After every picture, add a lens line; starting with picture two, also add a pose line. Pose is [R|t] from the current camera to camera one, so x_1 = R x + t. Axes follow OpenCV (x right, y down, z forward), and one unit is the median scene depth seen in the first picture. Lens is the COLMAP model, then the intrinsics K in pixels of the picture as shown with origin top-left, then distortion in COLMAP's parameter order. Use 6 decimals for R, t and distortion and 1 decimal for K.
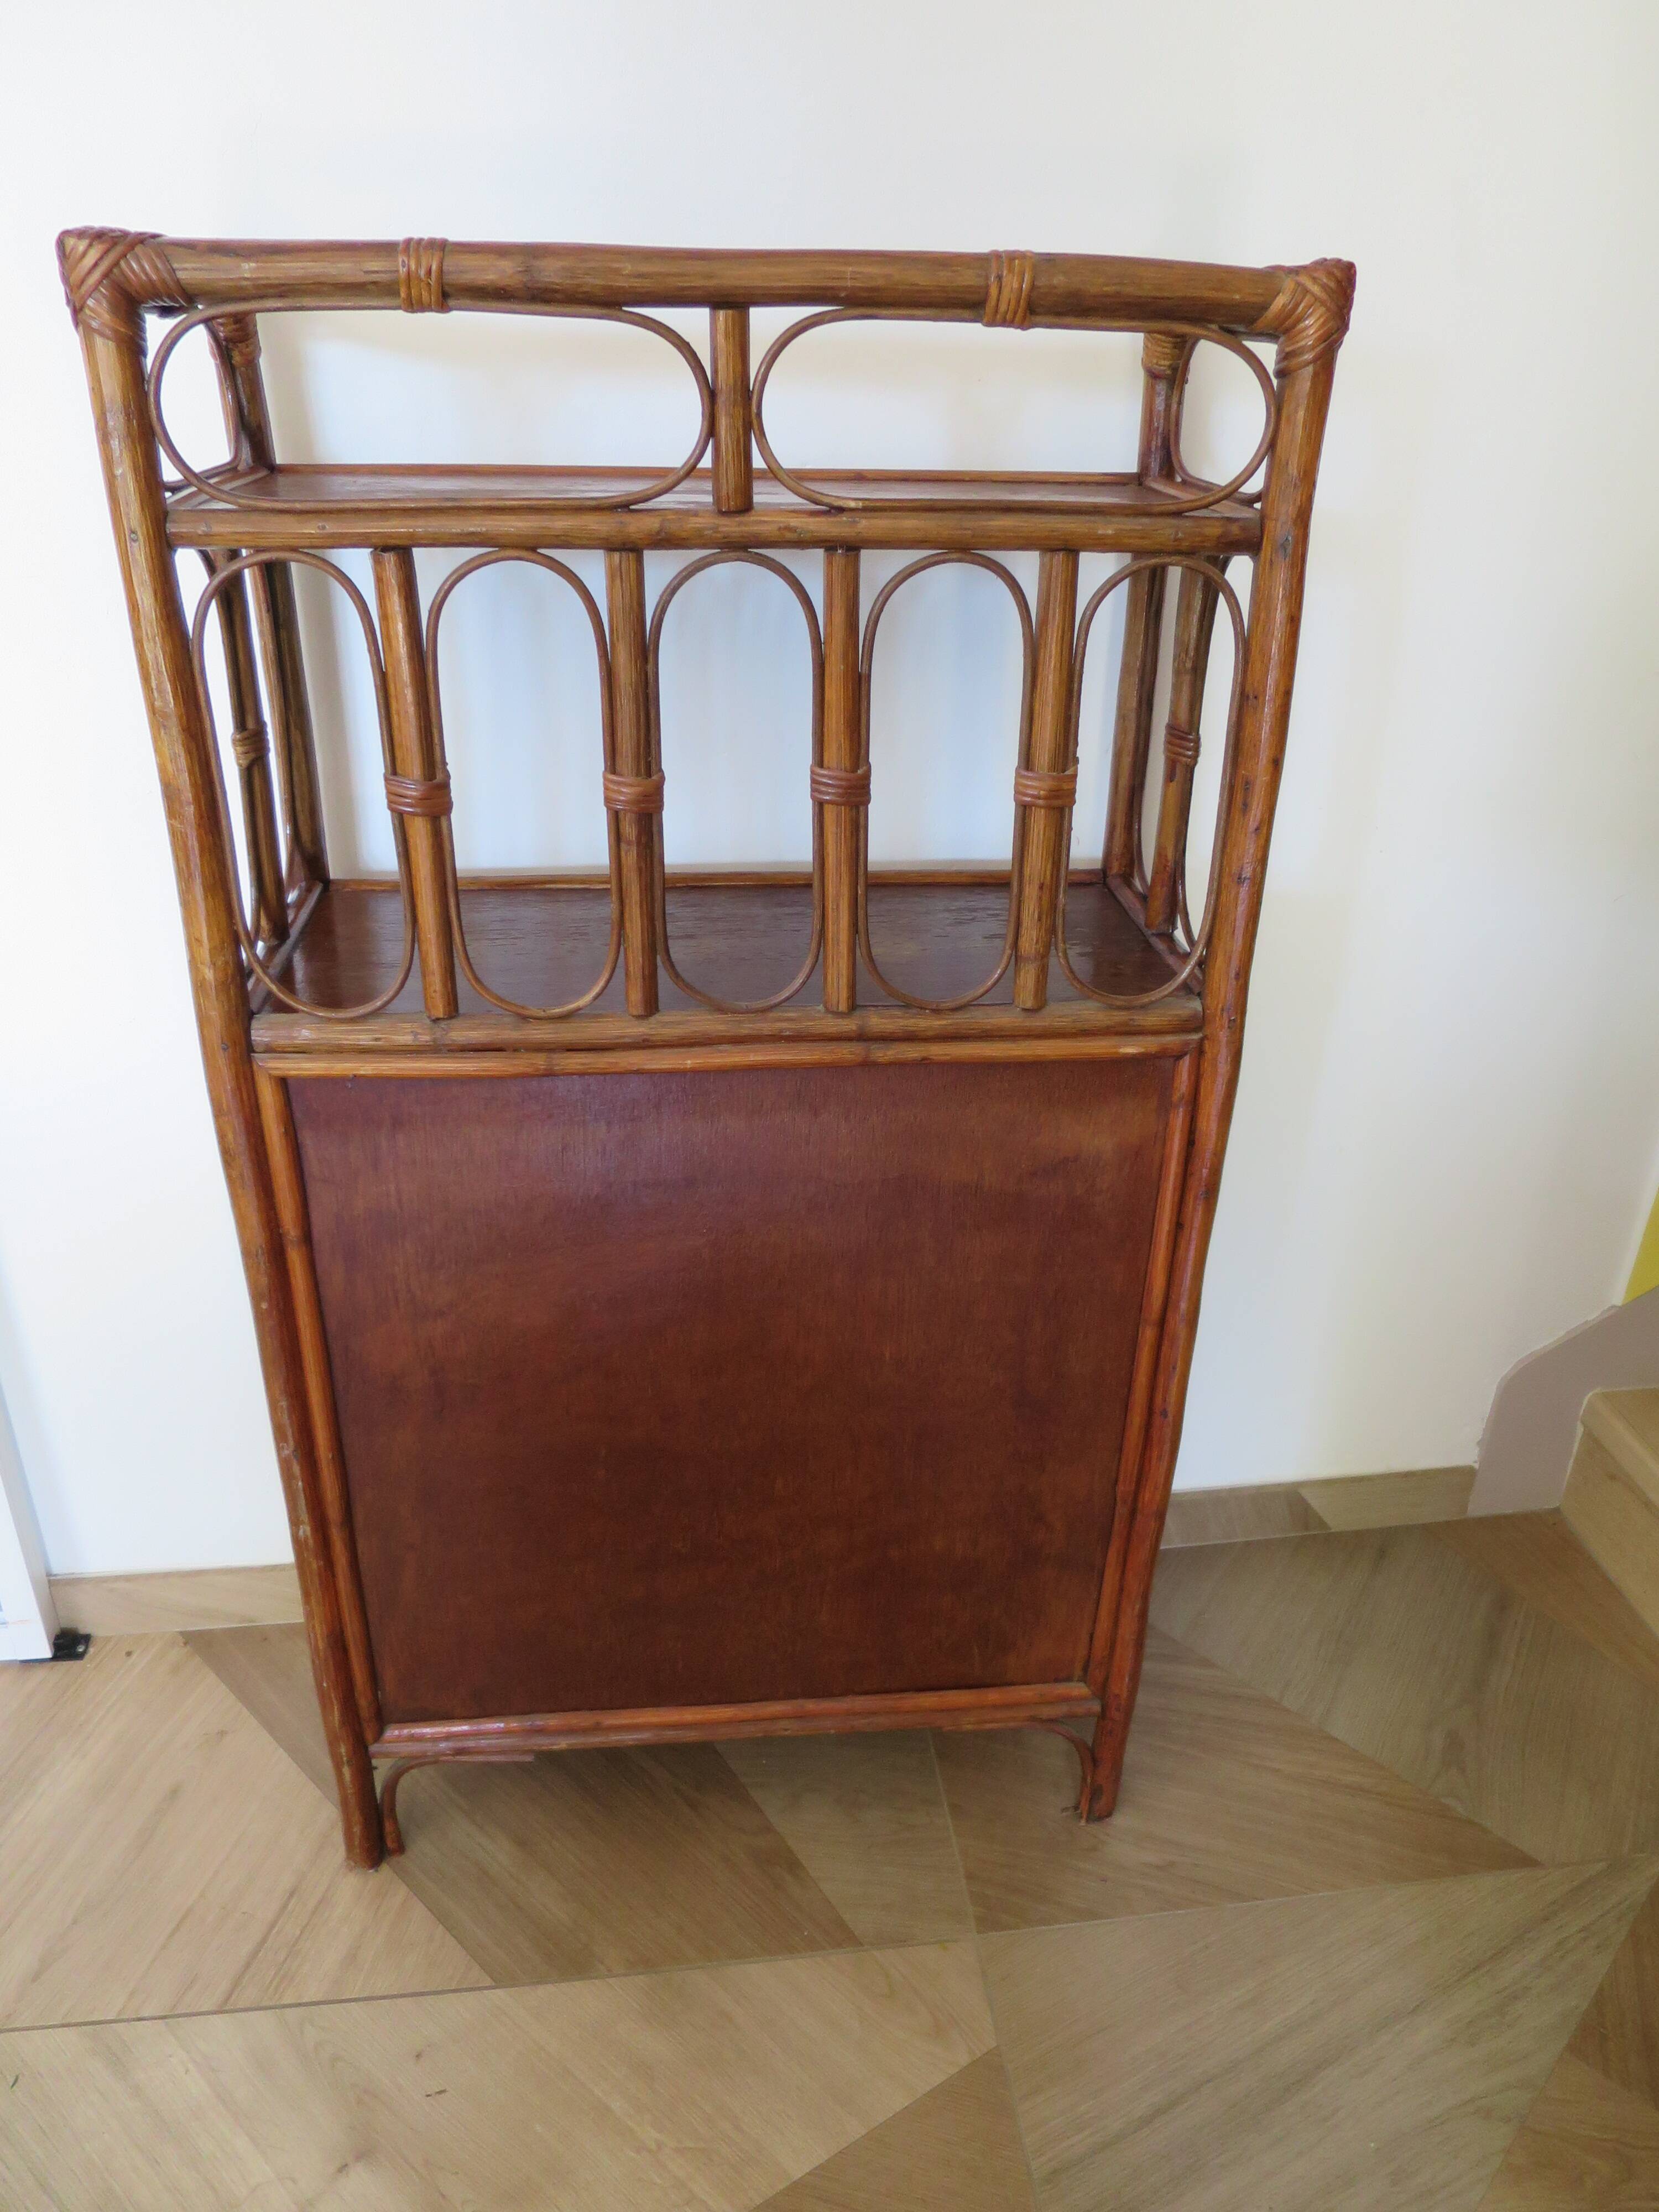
lens RADIAL K [[1596.4, 0, 833.4], [0, 1596.4, 1102.6], [0, 0, 1]] dist [-0.050121, 0.012671]
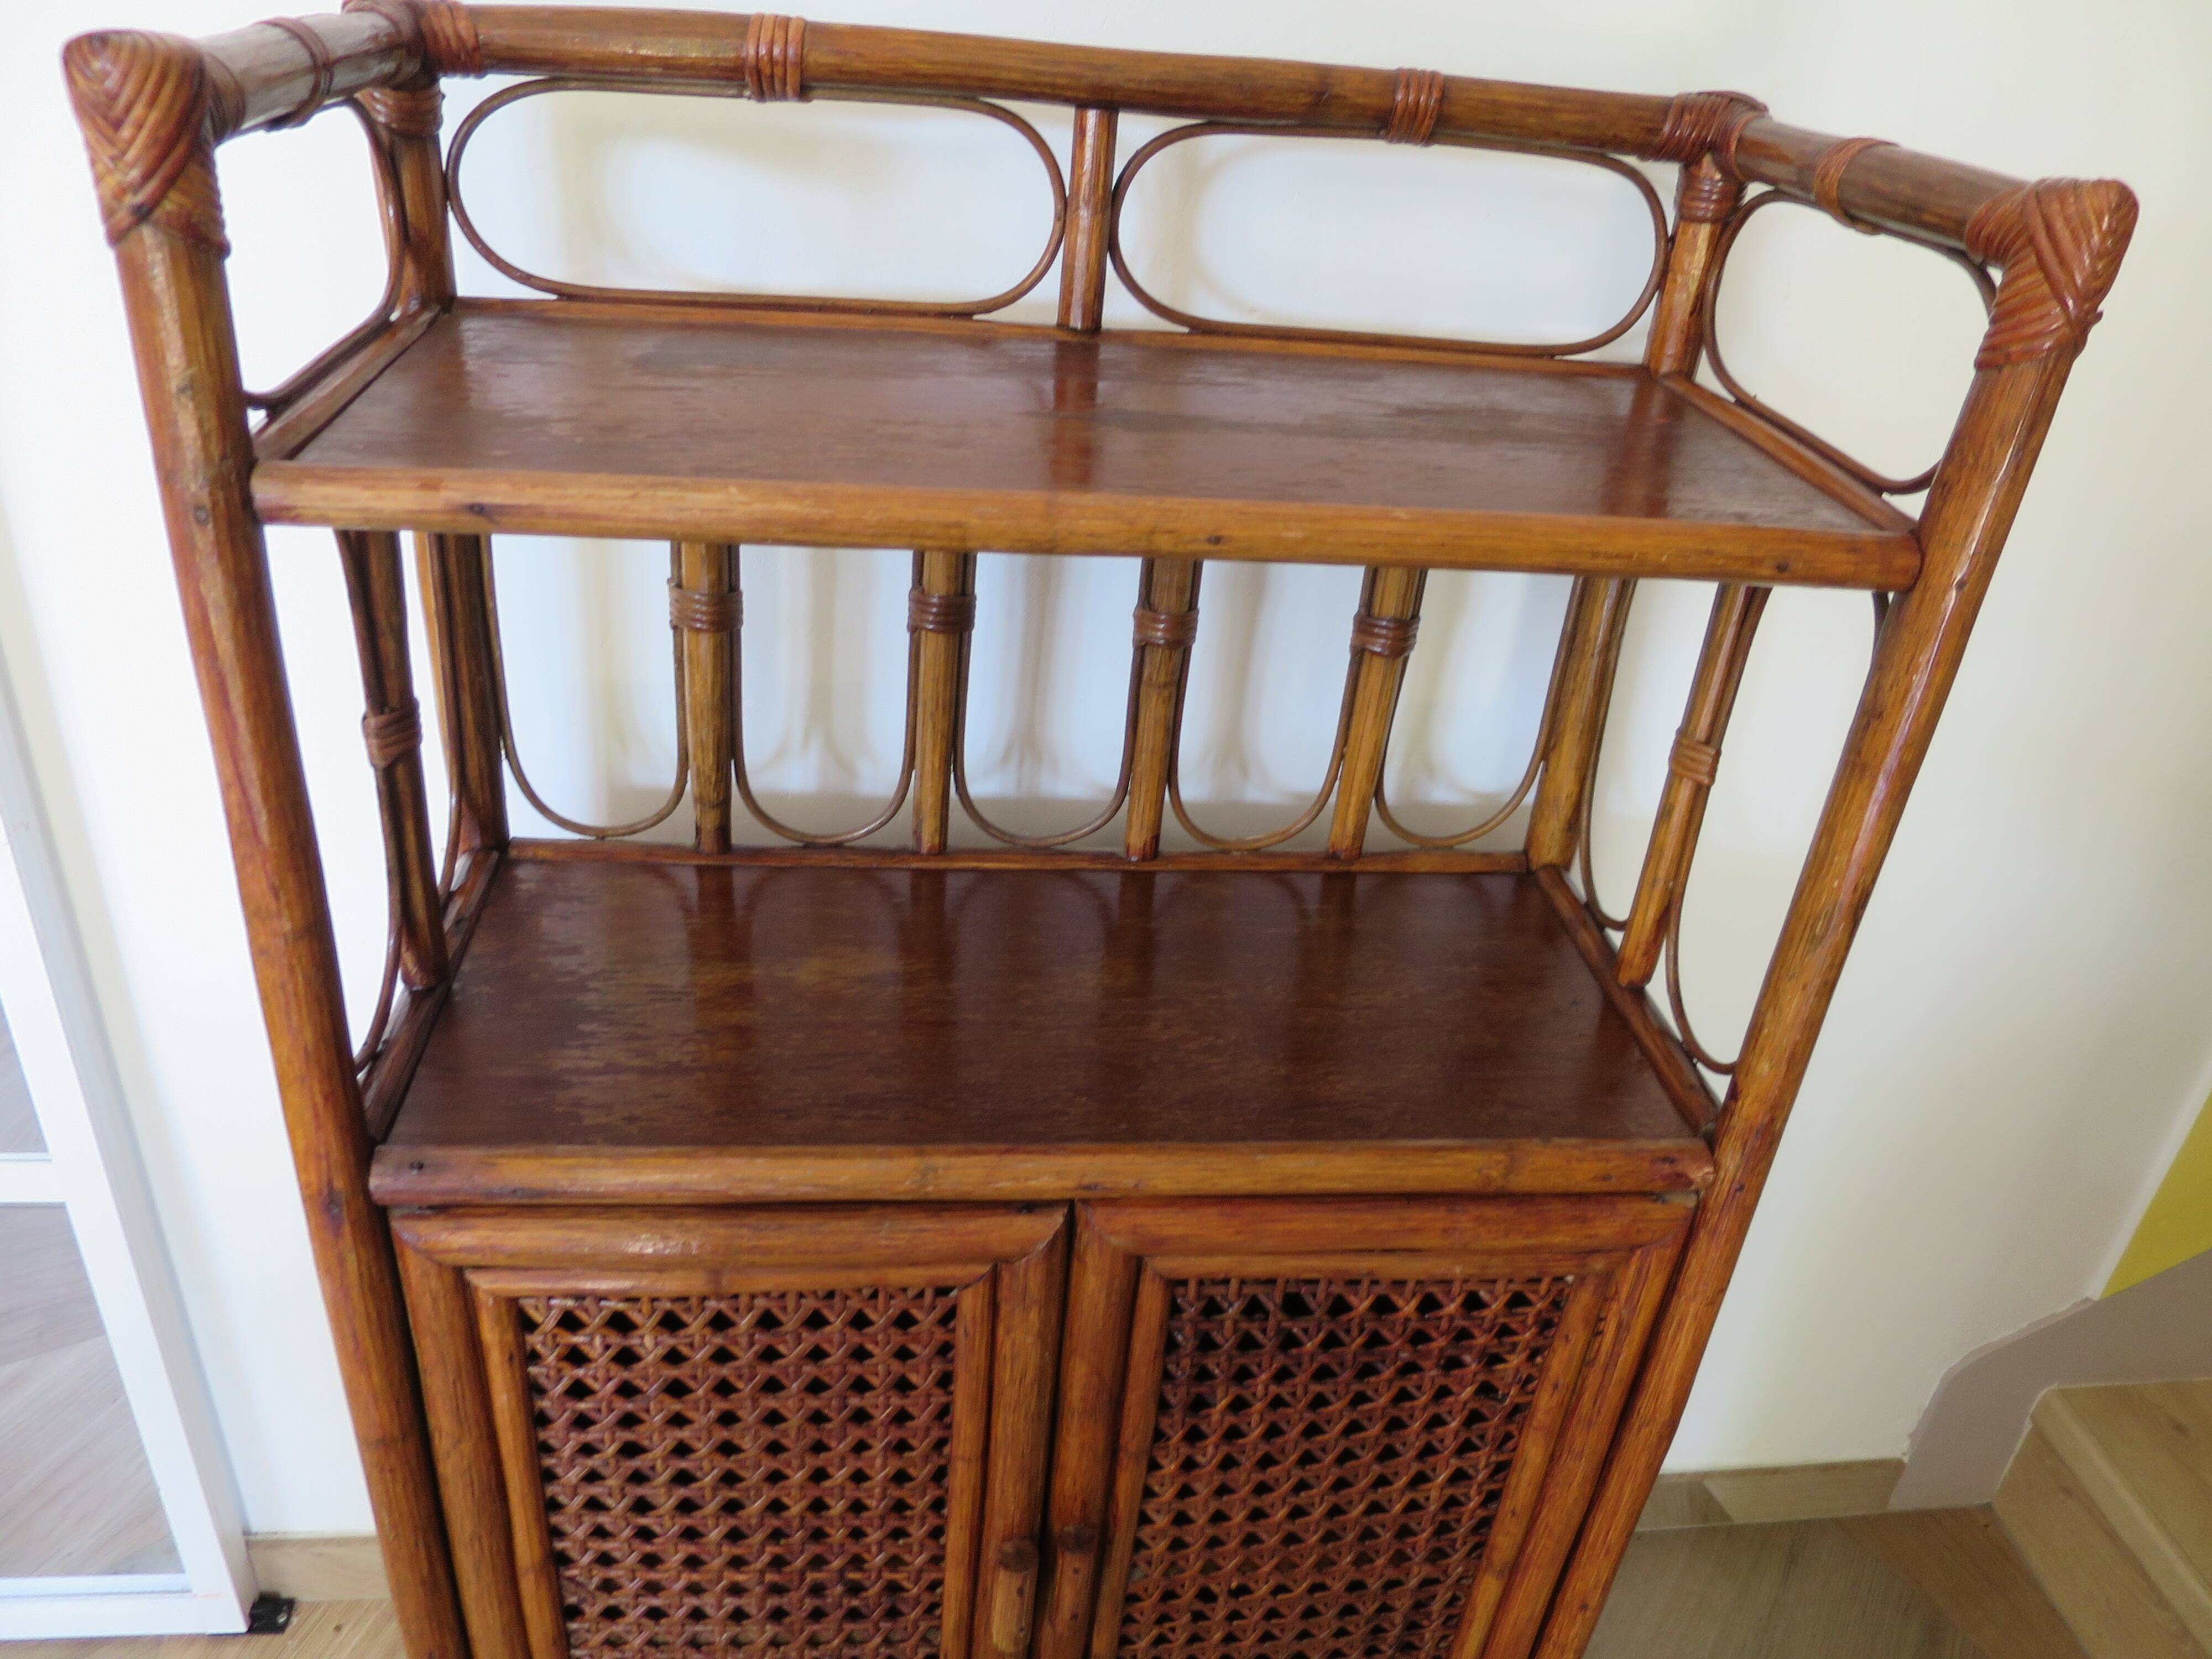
lens RADIAL K [[1596.4, 0, 1110.5], [0, 1596.4, 832.2], [0, 0, 1]] dist [-0.050121, 0.012671]
pose [[0.998287, 0.058500, -0.000246, -0.067025], [-0.058464, 0.997809, 0.030974, -0.156711], [0.002058, -0.030907, 0.999520, 0.204163]]
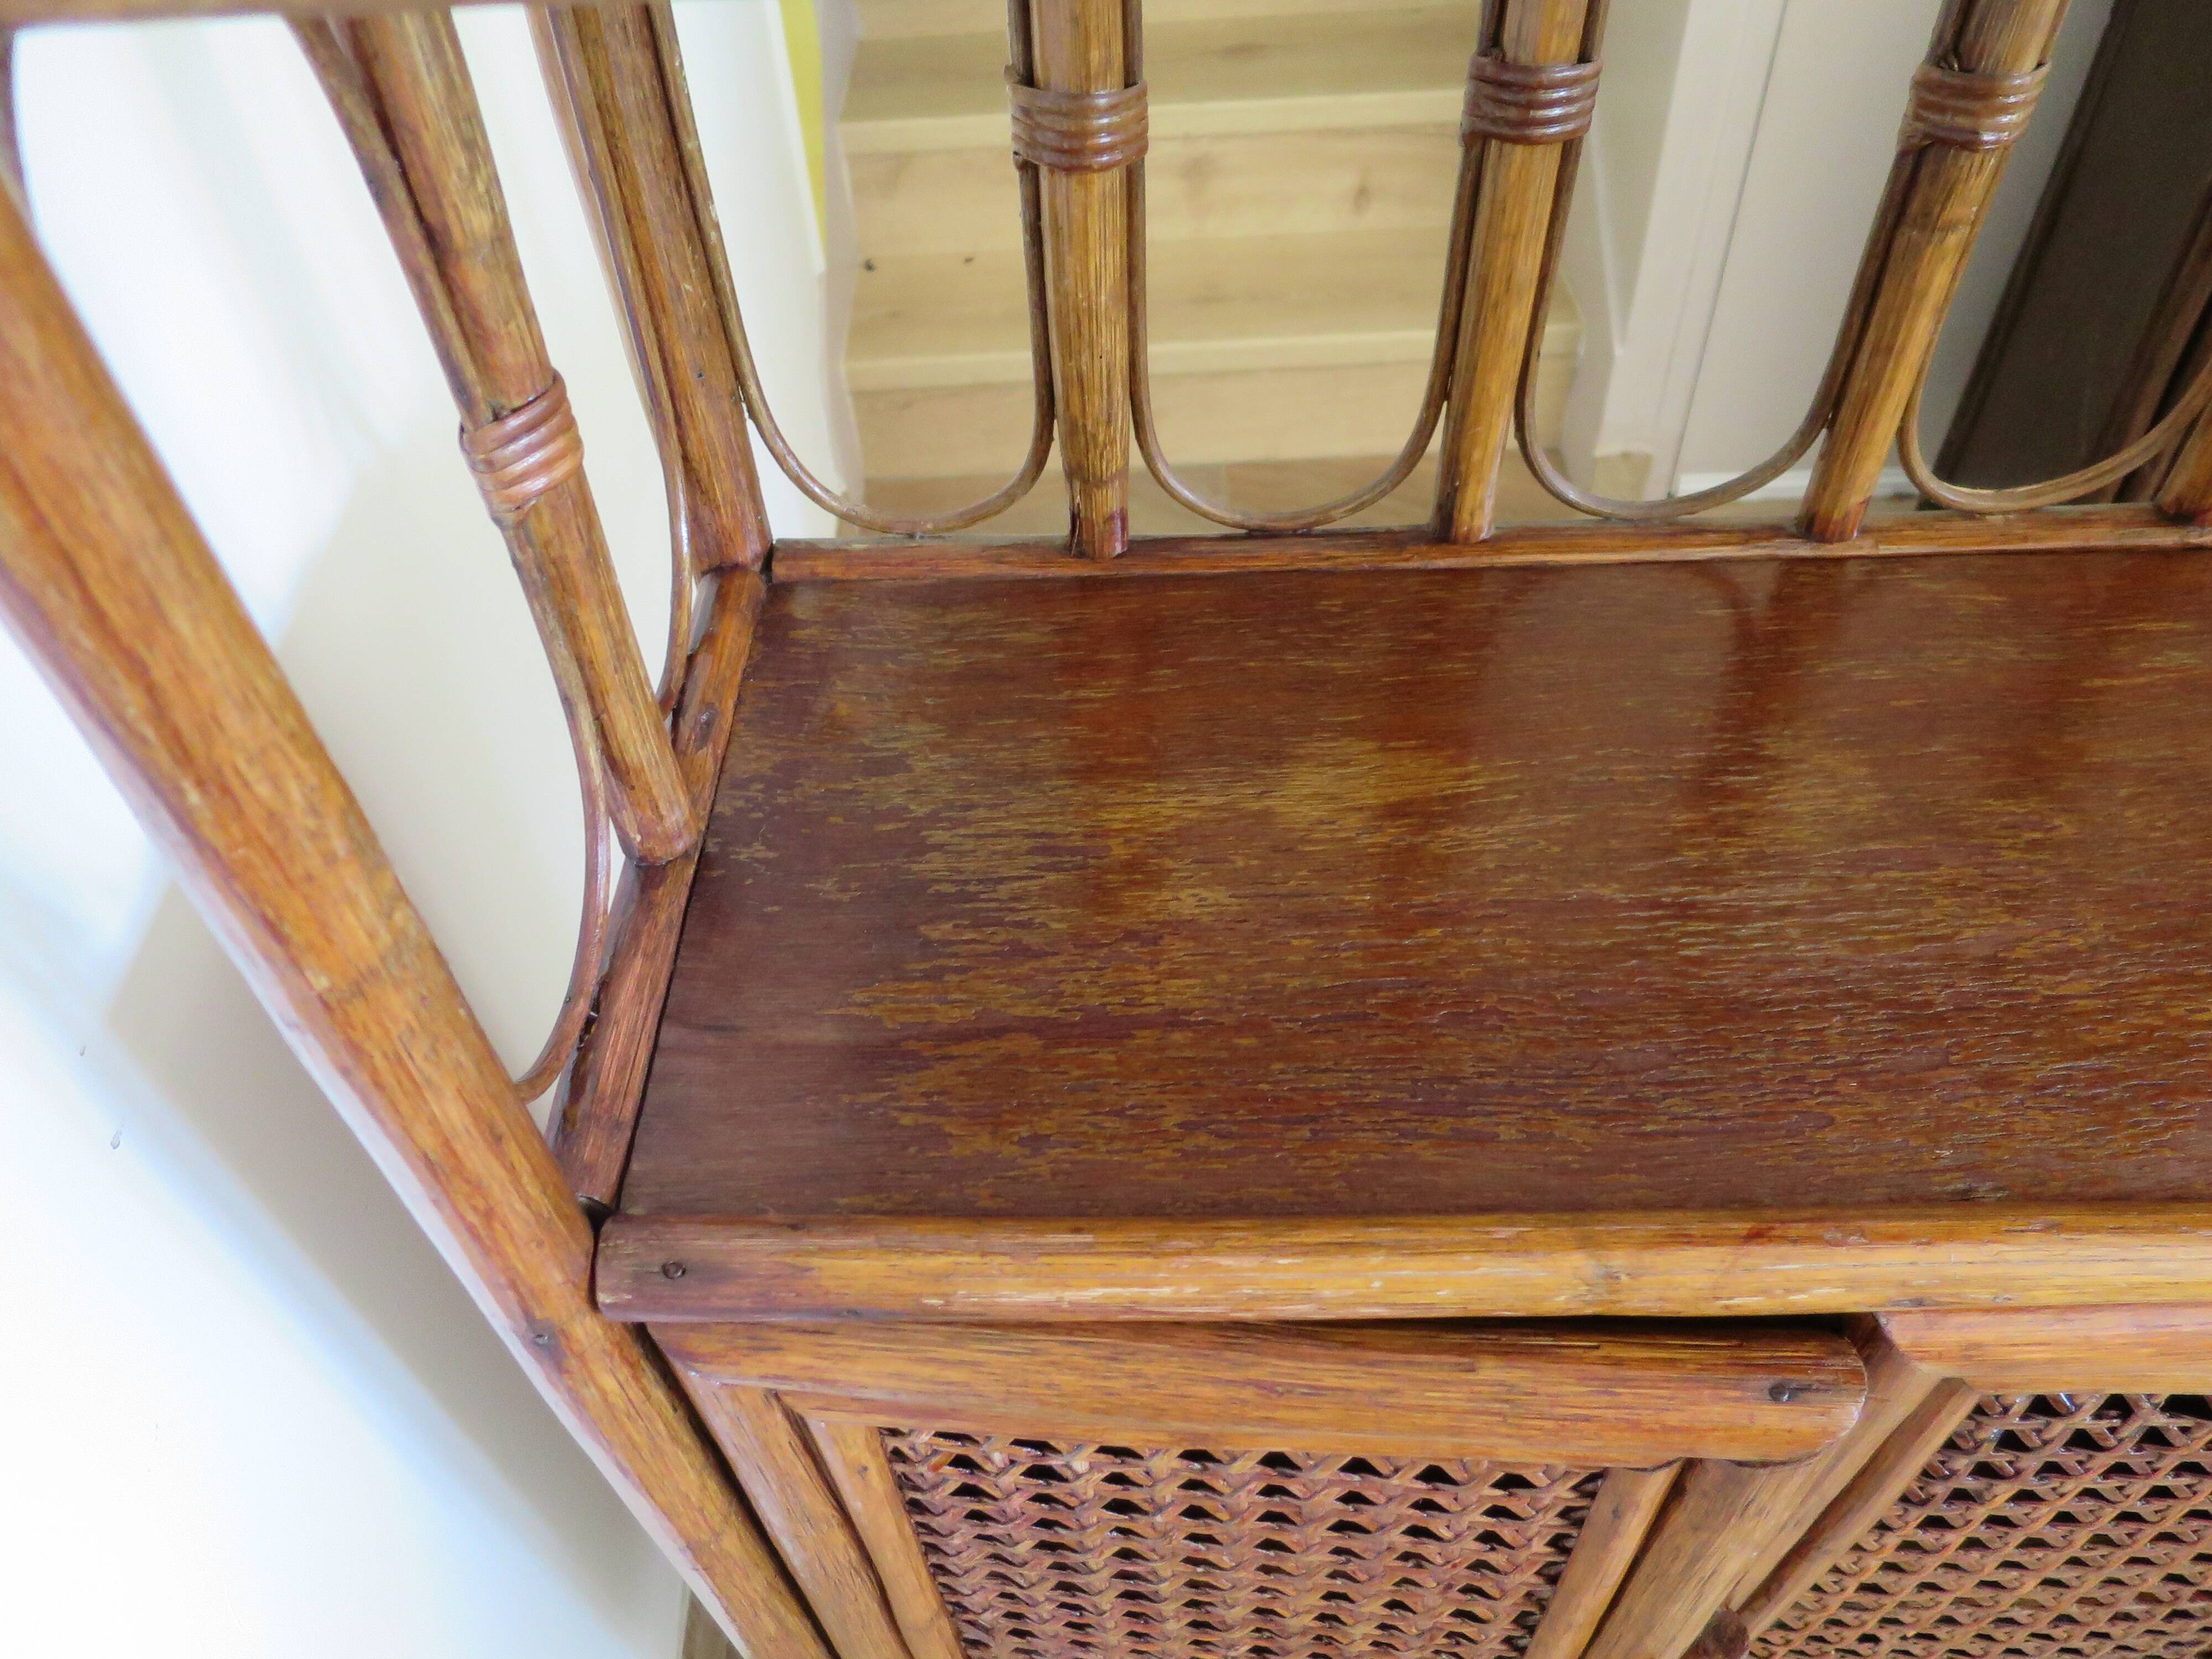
lens RADIAL K [[1596.4, 0, 1098.8], [0, 1596.4, 833.6], [0, 0, 1]] dist [-0.050121, 0.012671]
pose [[0.984984, 0.062650, -0.160877, -0.171624], [-0.001754, 0.935419, 0.353538, -0.196161], [0.172636, -0.347947, 0.921482, 0.497028]]
